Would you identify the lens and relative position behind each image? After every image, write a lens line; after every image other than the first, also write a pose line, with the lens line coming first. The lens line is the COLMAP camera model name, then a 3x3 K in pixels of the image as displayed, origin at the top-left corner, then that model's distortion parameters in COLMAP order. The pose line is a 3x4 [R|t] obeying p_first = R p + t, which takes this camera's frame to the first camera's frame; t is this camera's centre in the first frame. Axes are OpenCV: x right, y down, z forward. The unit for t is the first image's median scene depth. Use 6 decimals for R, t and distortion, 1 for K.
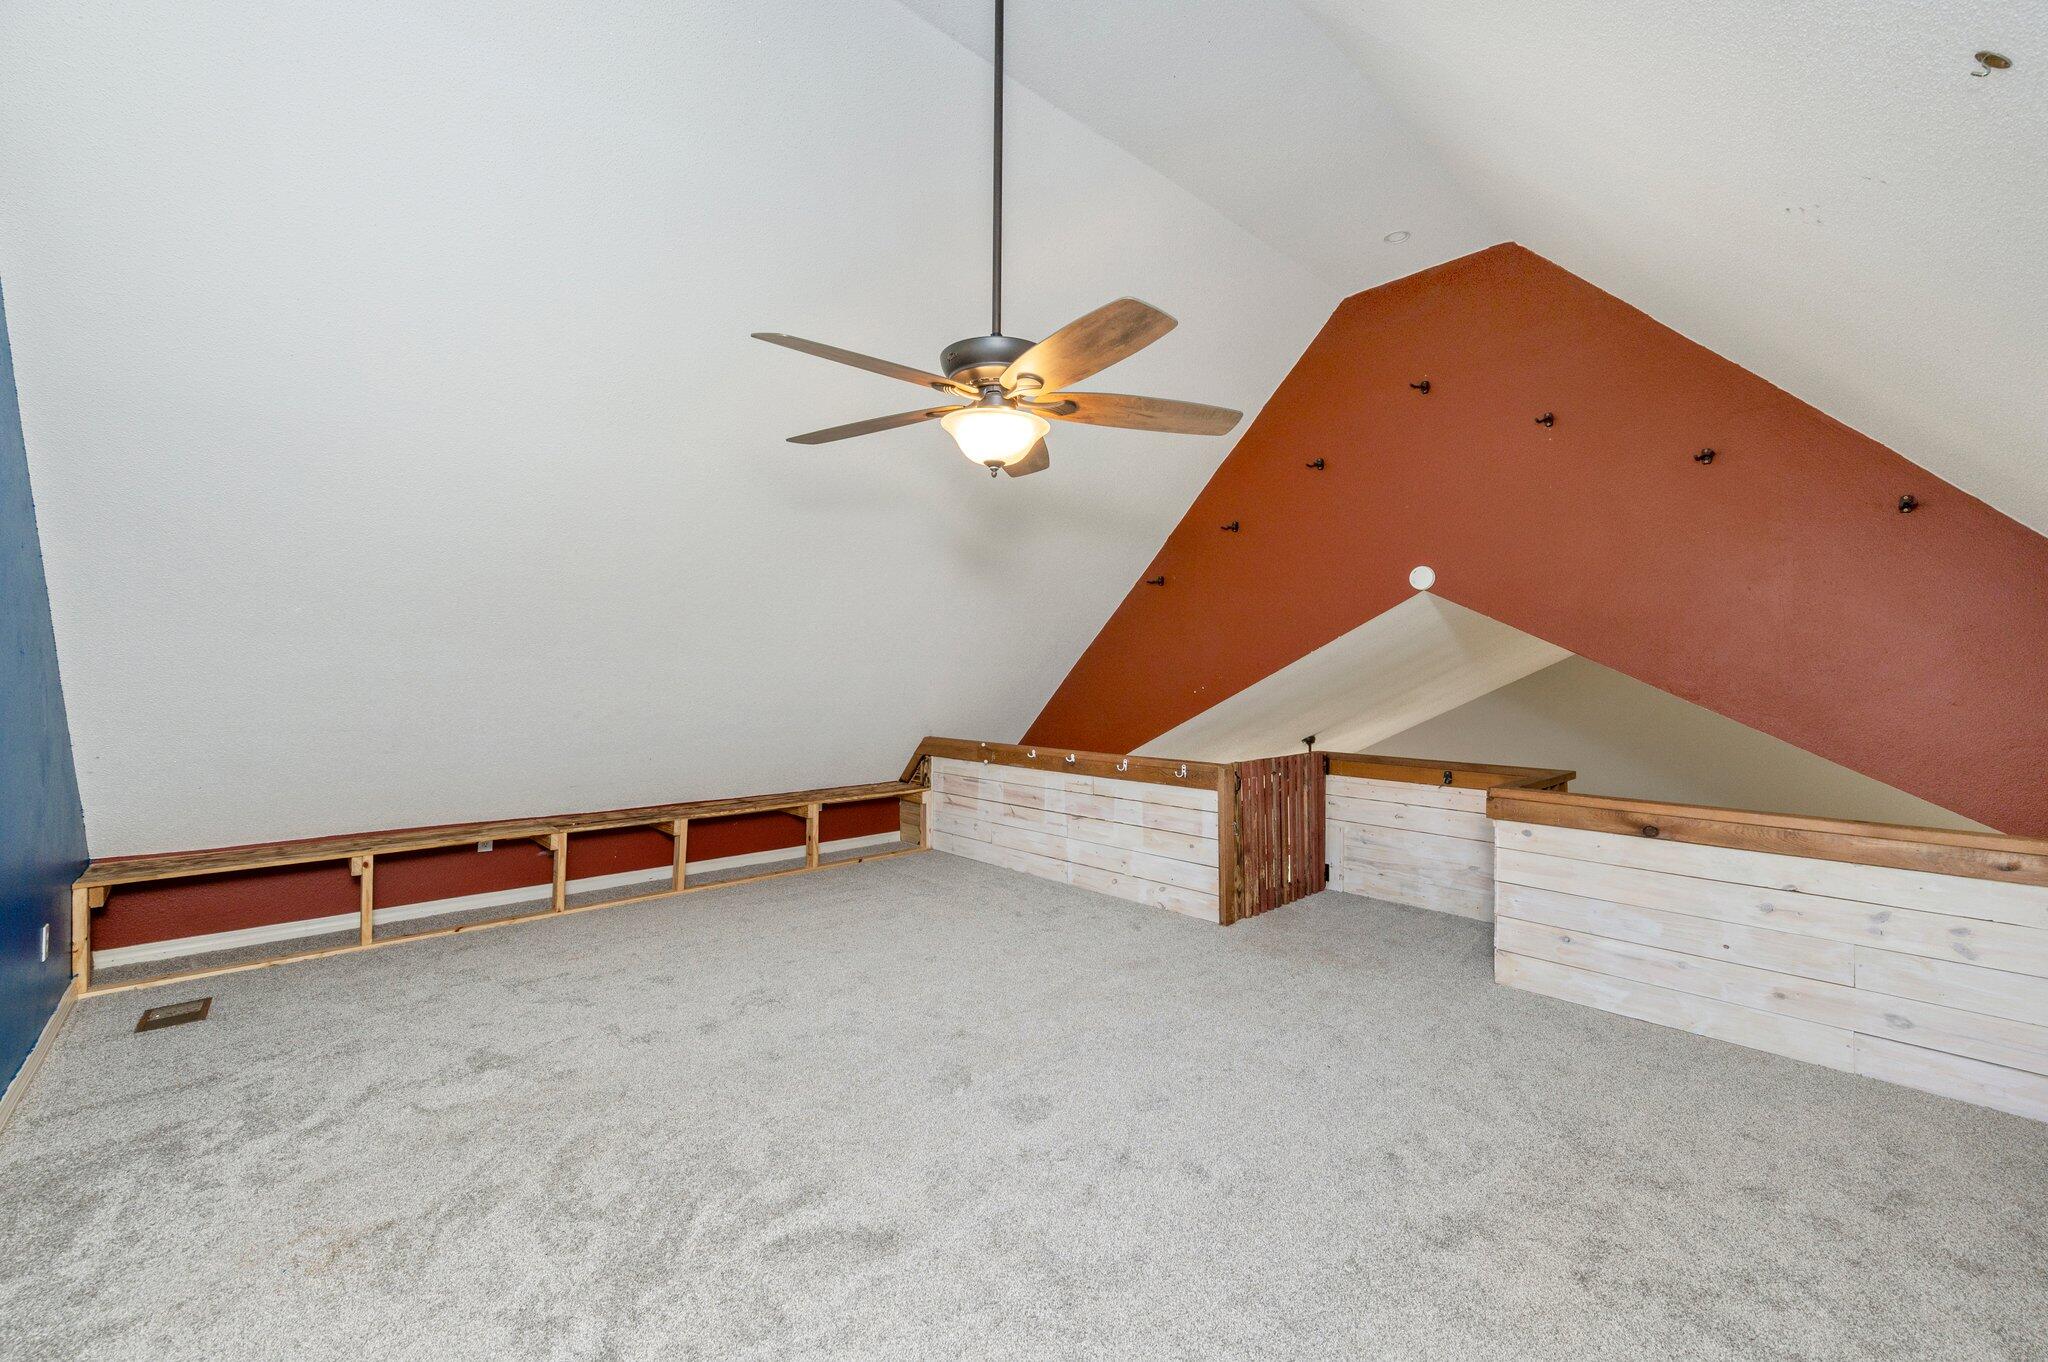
lens RADIAL K [[829.1, 0, 1019.1], [0, 829.1, 686.1], [0, 0, 1]] dist [-0.003218, -0.000085]
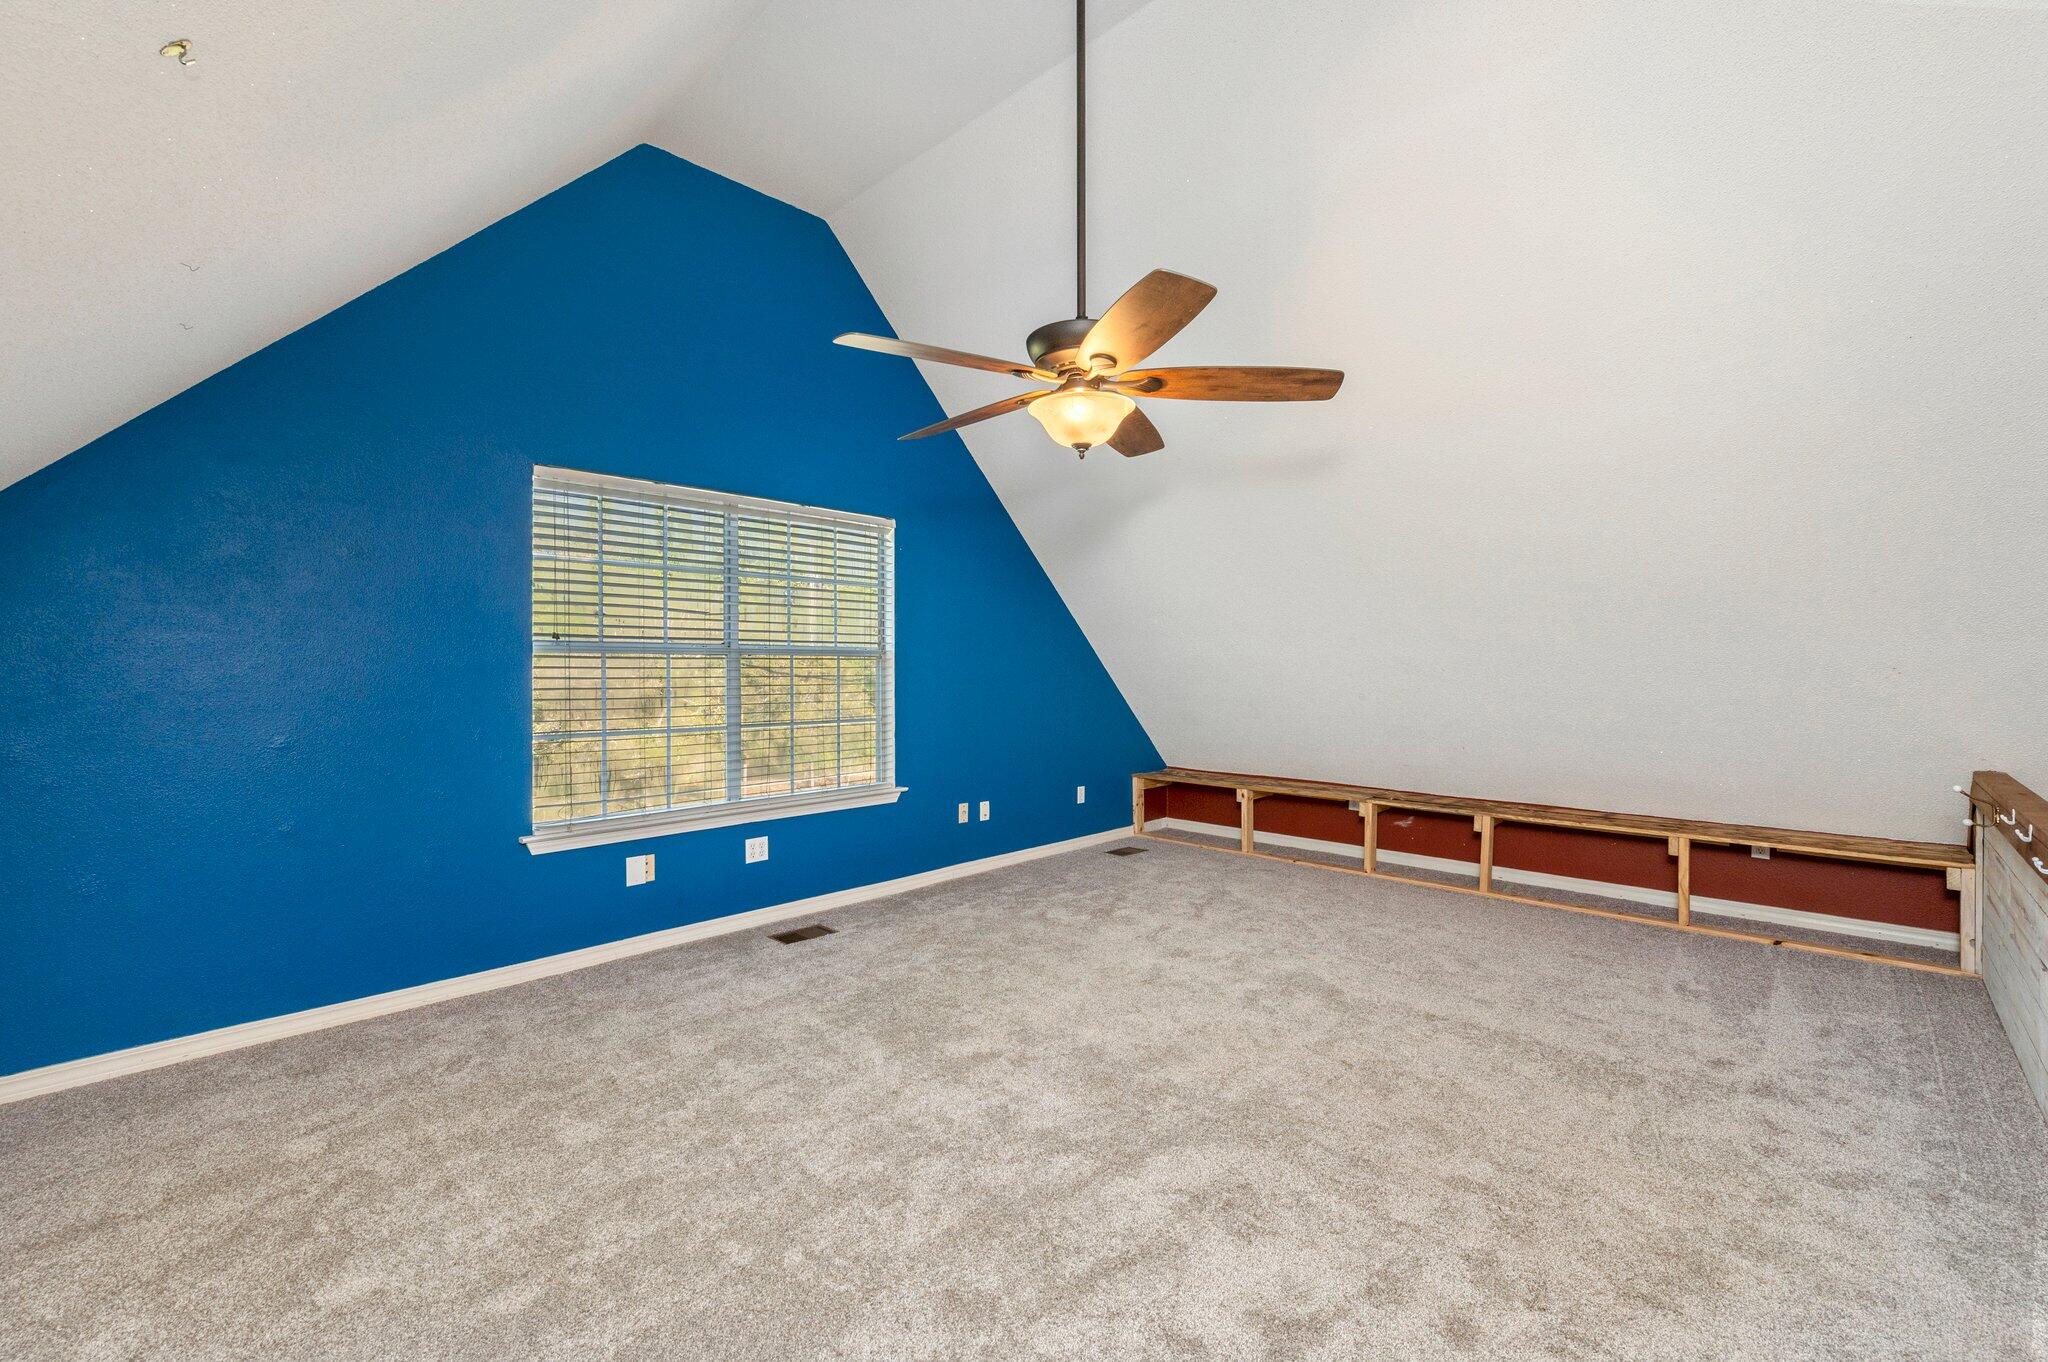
lens RADIAL K [[830.6, 0, 1067.4], [0, 830.6, 676.0], [0, 0, 1]] dist [-0.002451, -0.000203]
pose [[0.088804, 0.009497, -0.996004, 0.472687], [-0.006895, 0.999936, 0.008919, -0.002561], [0.996025, 0.006076, 0.088864, 0.439448]]
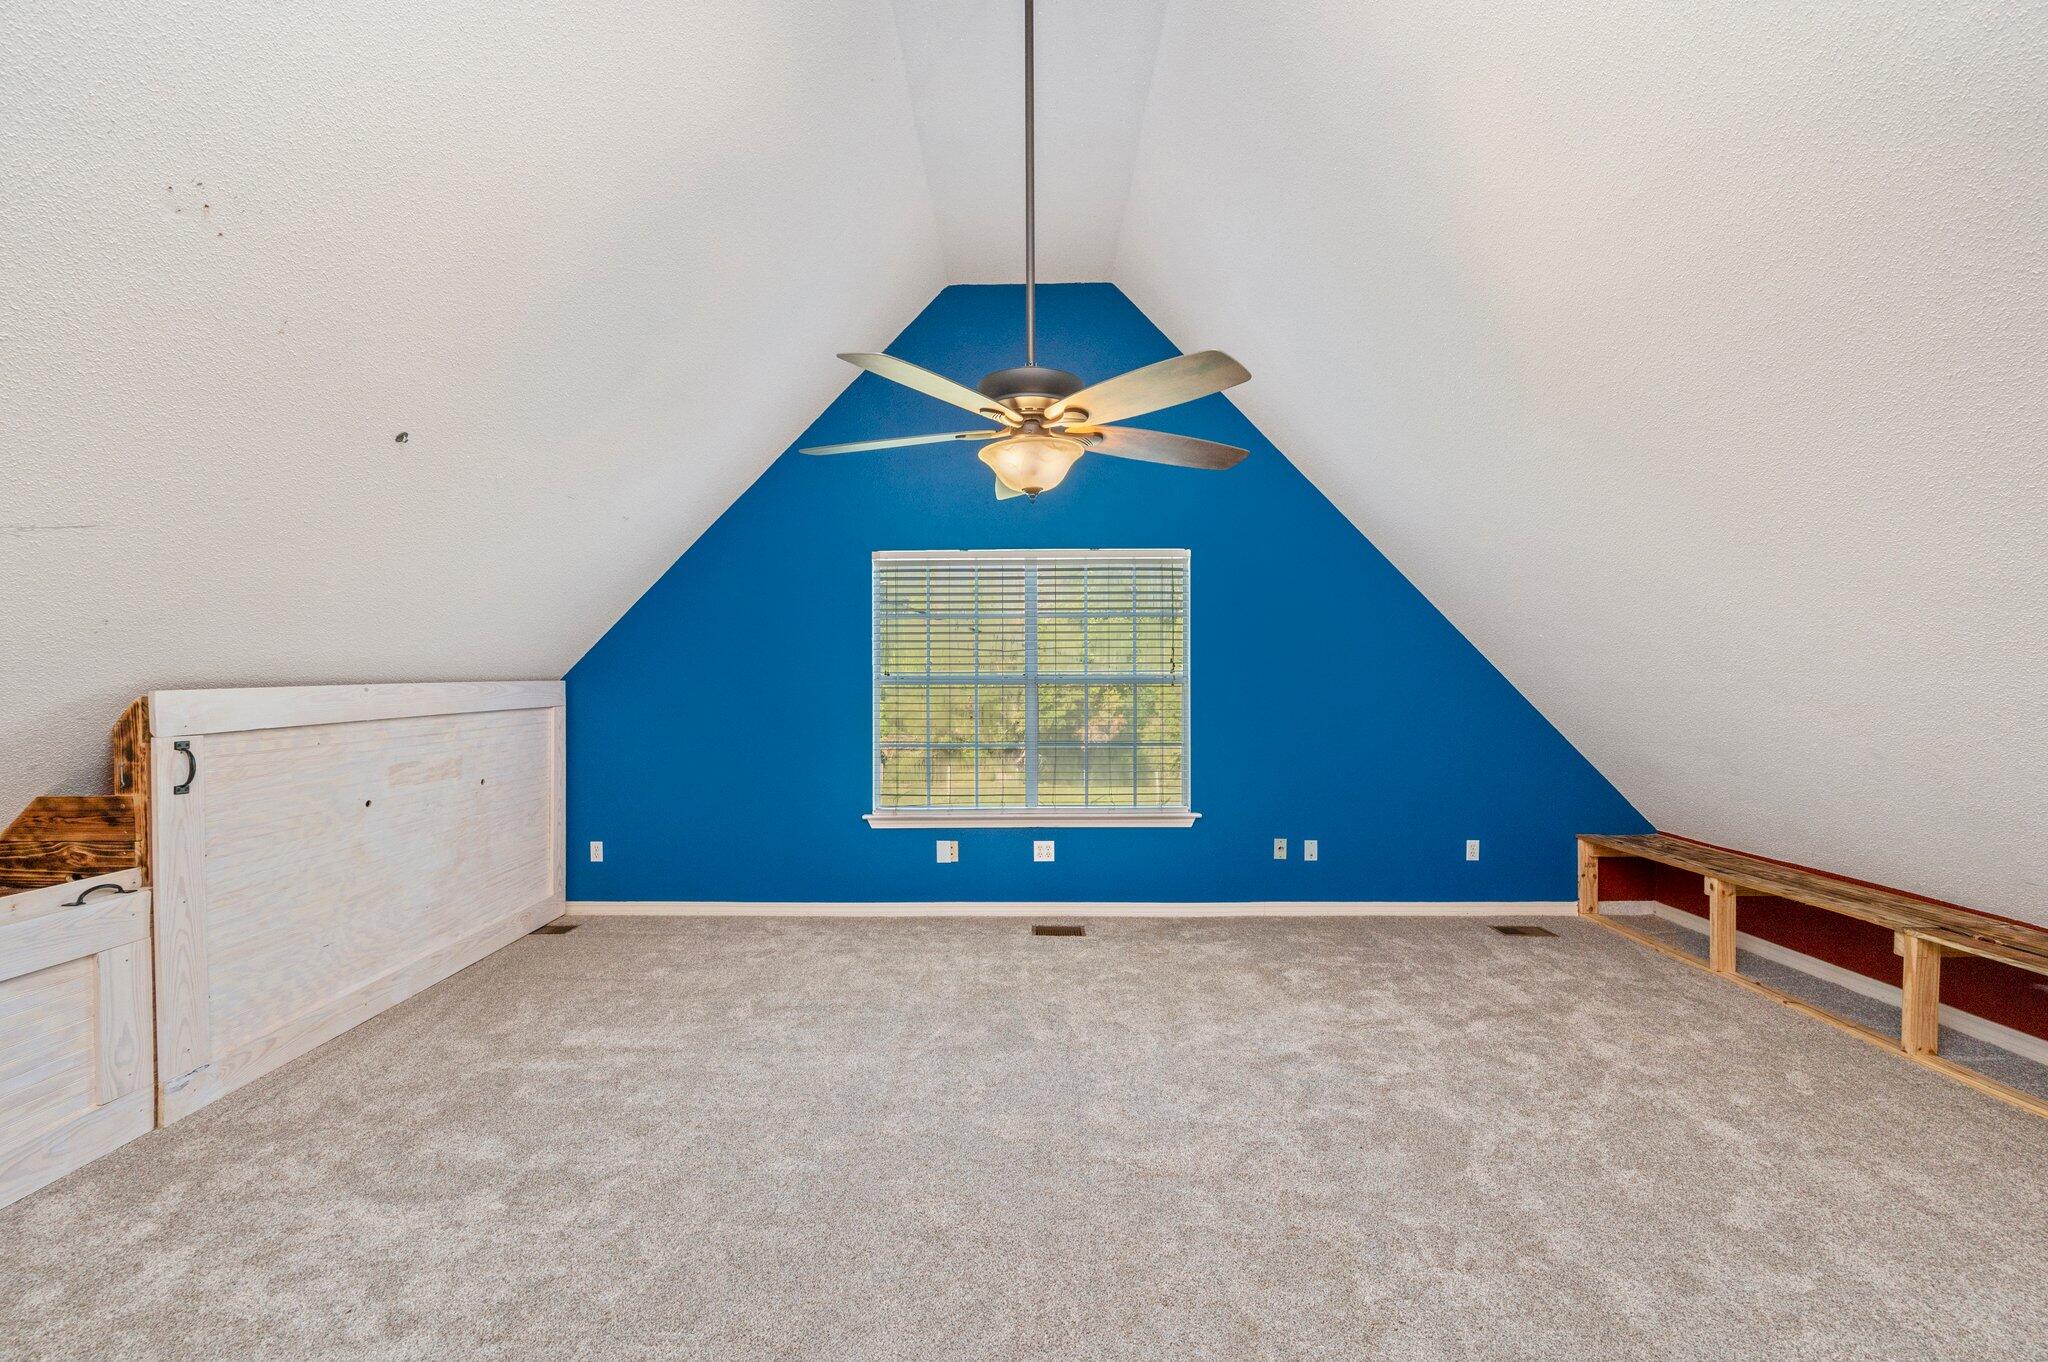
lens RADIAL K [[829.1, 0, 1019.1], [0, 829.1, 686.1], [0, 0, 1]] dist [-0.003218, -0.000085]
pose [[-0.665324, 0.010168, -0.746485, 0.370441], [-0.004804, 0.999828, 0.017900, -0.028304], [0.746539, 0.015496, -0.665161, 0.801179]]
